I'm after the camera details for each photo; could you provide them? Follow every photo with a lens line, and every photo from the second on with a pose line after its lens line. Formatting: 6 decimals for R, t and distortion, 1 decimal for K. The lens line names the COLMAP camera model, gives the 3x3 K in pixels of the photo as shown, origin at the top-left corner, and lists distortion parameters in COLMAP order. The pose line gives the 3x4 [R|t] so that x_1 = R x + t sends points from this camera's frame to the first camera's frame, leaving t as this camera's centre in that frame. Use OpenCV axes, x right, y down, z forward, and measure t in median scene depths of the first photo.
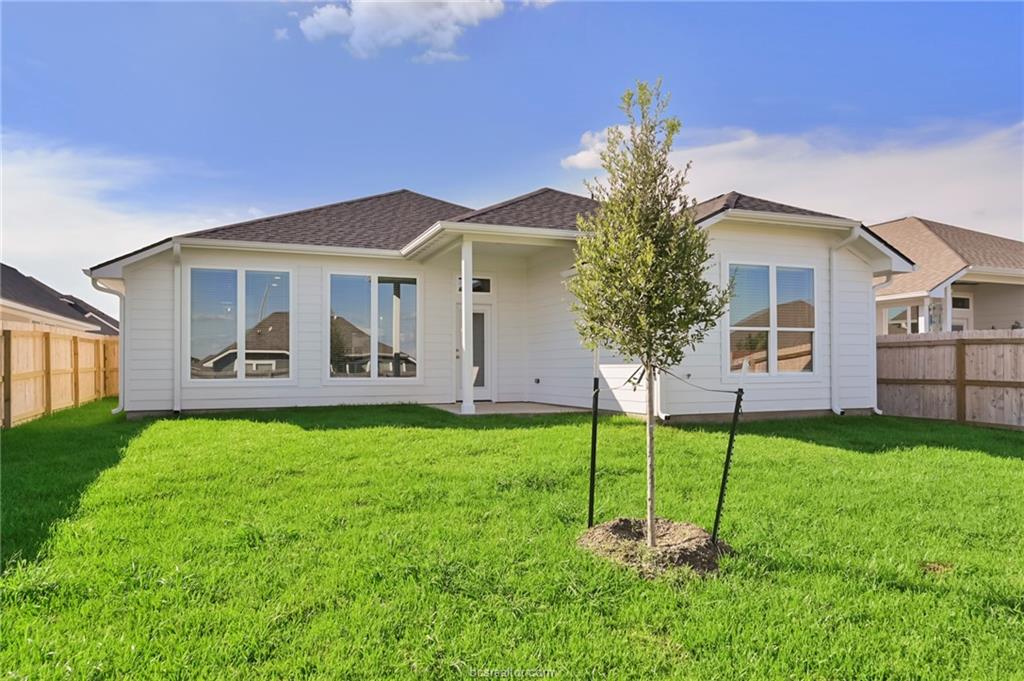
lens RADIAL K [[678.5, 0, 512.6], [0, 678.5, 340.1], [0, 0, 1]] dist [0.009768, -0.006349]
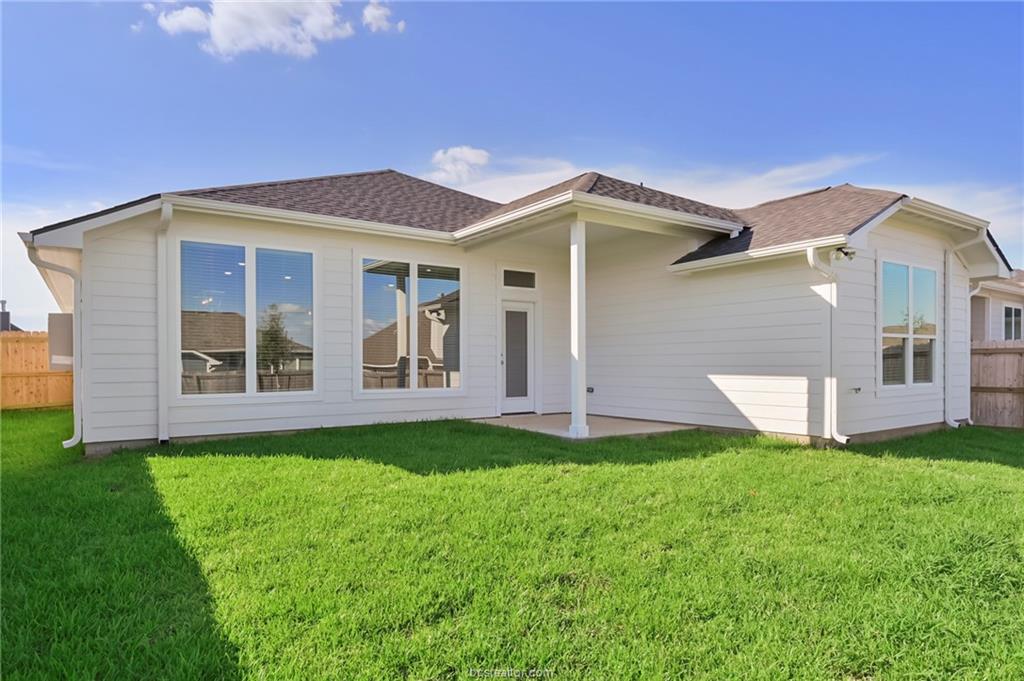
lens RADIAL K [[602.8, 0, 511.4], [0, 602.8, 343.1], [0, 0, 1]] dist [0.000061, -0.001673]
pose [[0.971446, 0.009499, 0.237069, -0.284390], [-0.011969, 0.999888, 0.008978, -0.007242], [-0.236957, -0.011559, 0.971451, 0.297124]]
